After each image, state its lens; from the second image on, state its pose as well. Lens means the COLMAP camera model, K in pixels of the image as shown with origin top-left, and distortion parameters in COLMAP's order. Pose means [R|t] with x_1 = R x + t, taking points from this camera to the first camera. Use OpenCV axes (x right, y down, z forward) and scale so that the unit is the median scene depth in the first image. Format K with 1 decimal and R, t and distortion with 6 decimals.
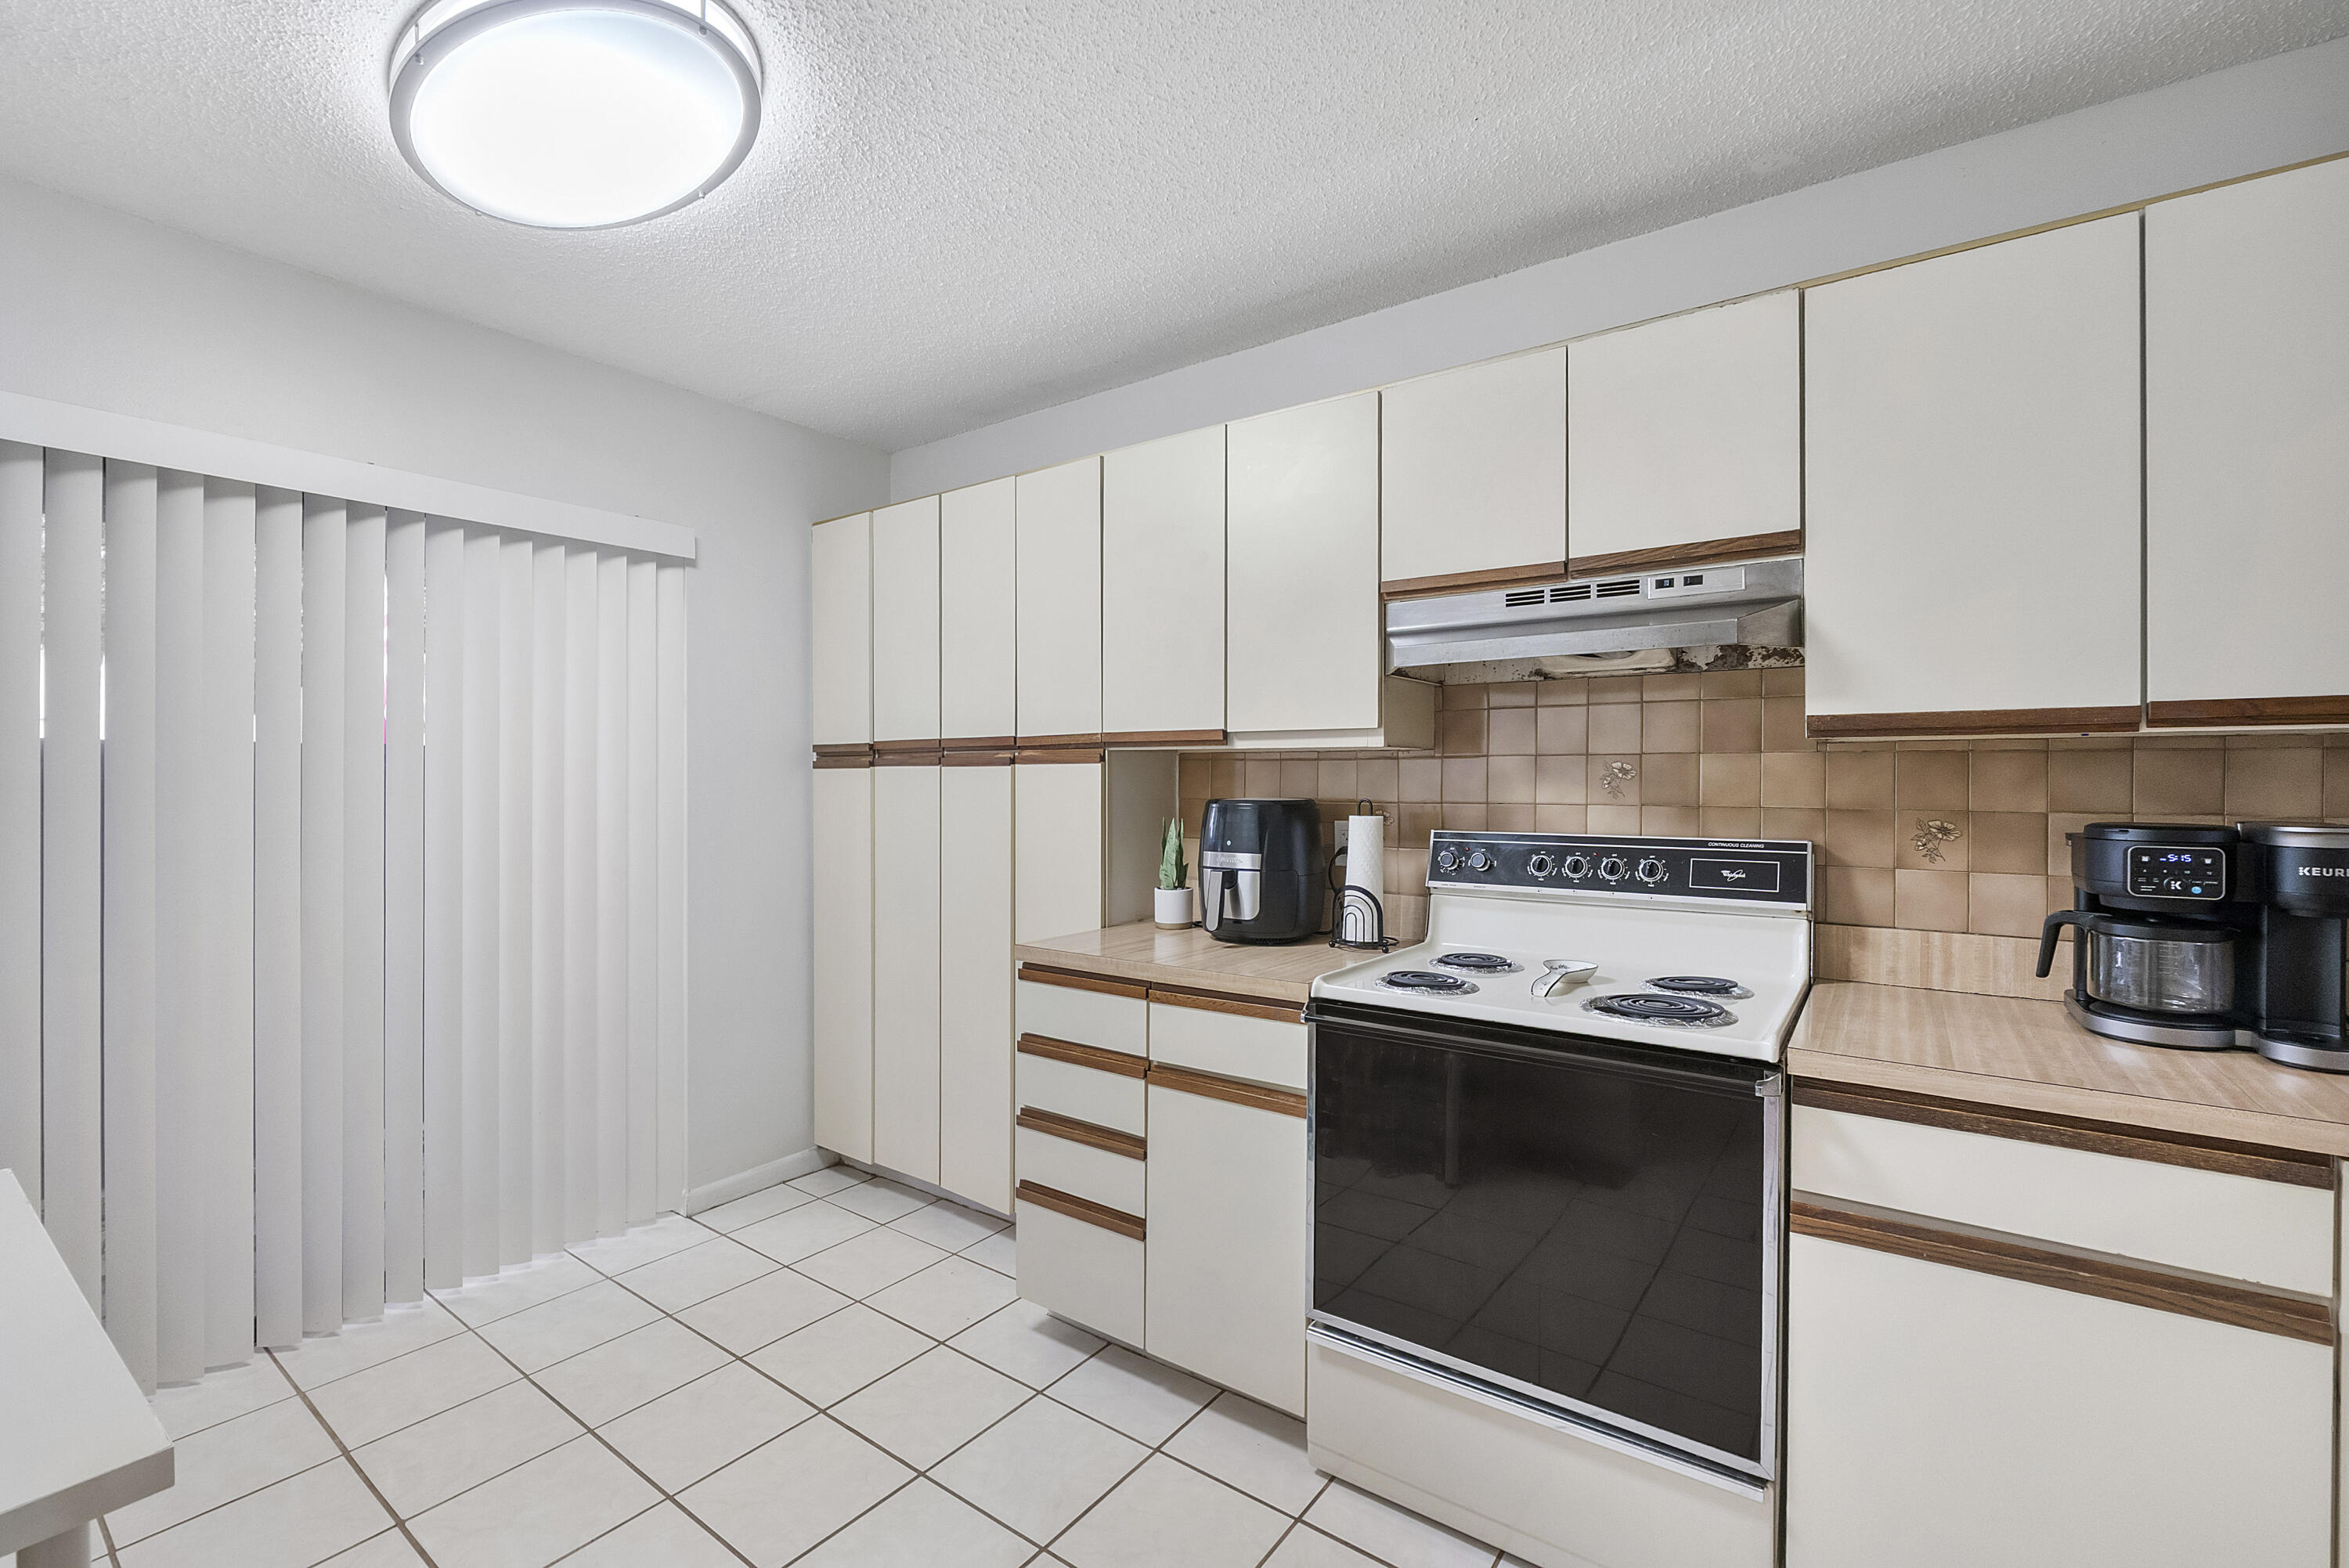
lens RADIAL K [[1008.4, 0, 1177.9], [0, 1008.4, 778.5], [0, 0, 1]] dist [-0.005664, -0.000399]
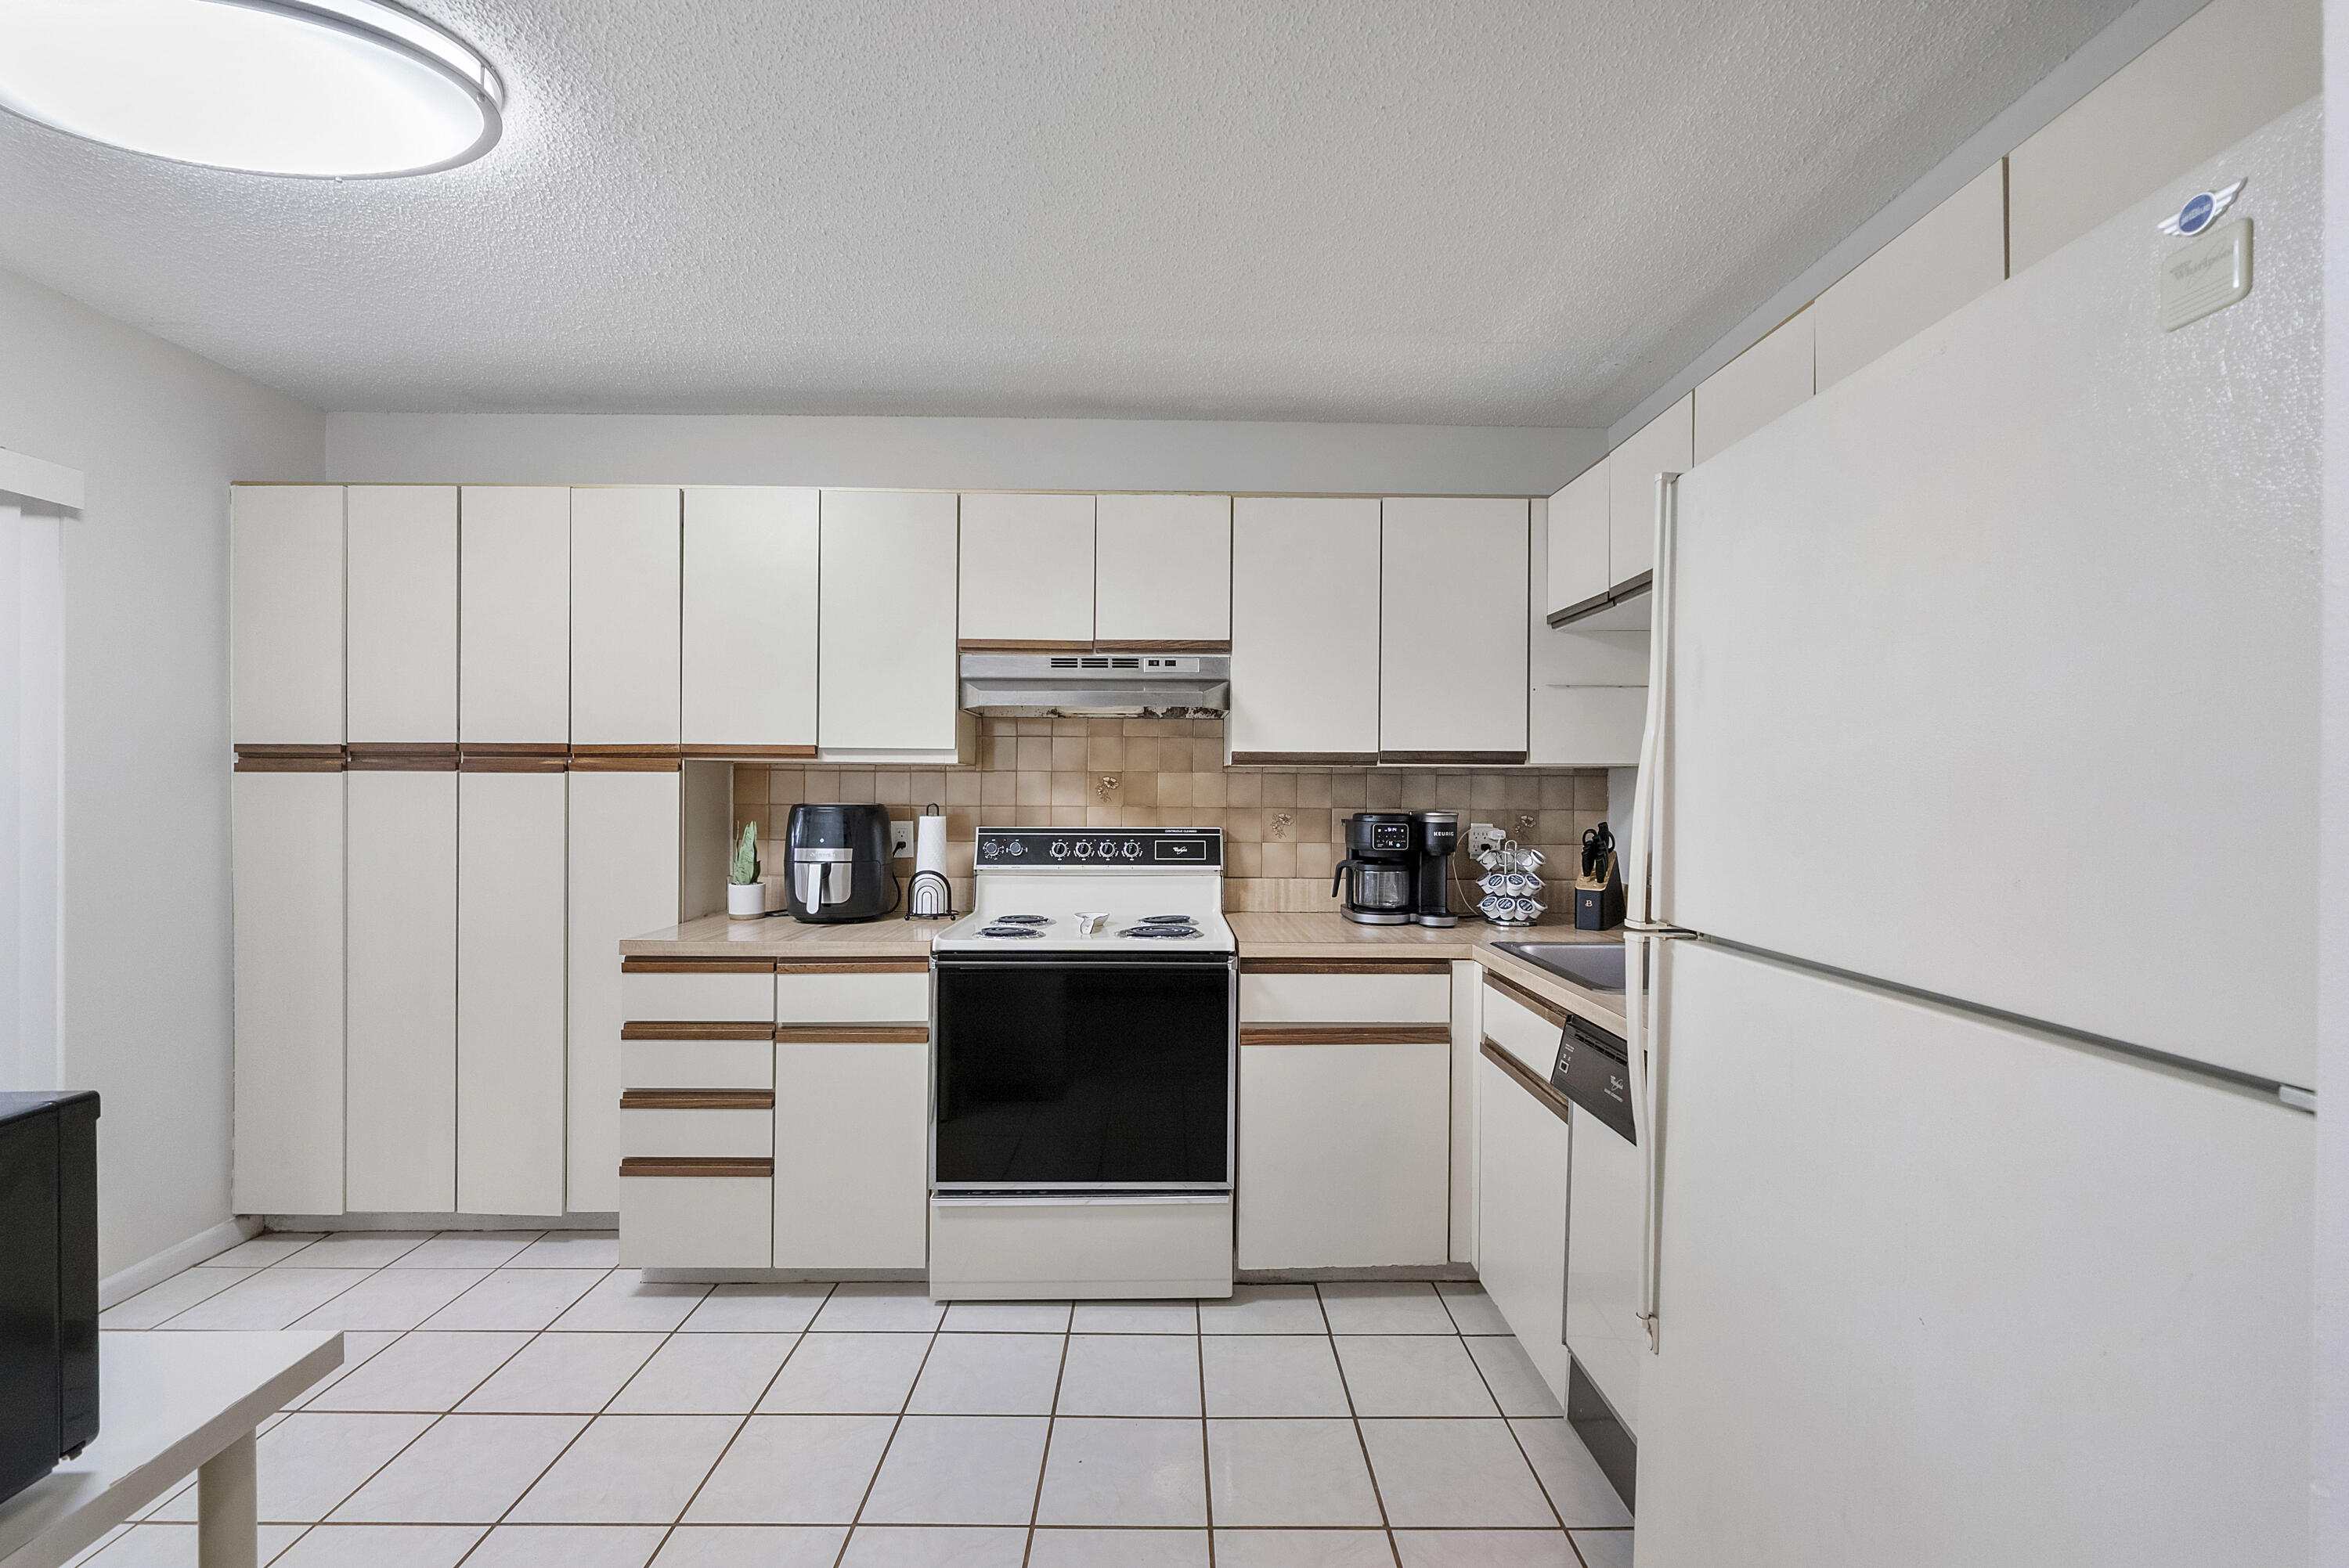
lens RADIAL K [[996.7, 0, 1172.8], [0, 996.7, 796.2], [0, 0, 1]] dist [-0.003530, -0.000297]
pose [[0.801880, -0.000283, 0.597485, -0.368678], [-0.005346, 0.999956, 0.007648, 0.000063], [-0.597461, -0.009327, 0.801844, -0.226896]]
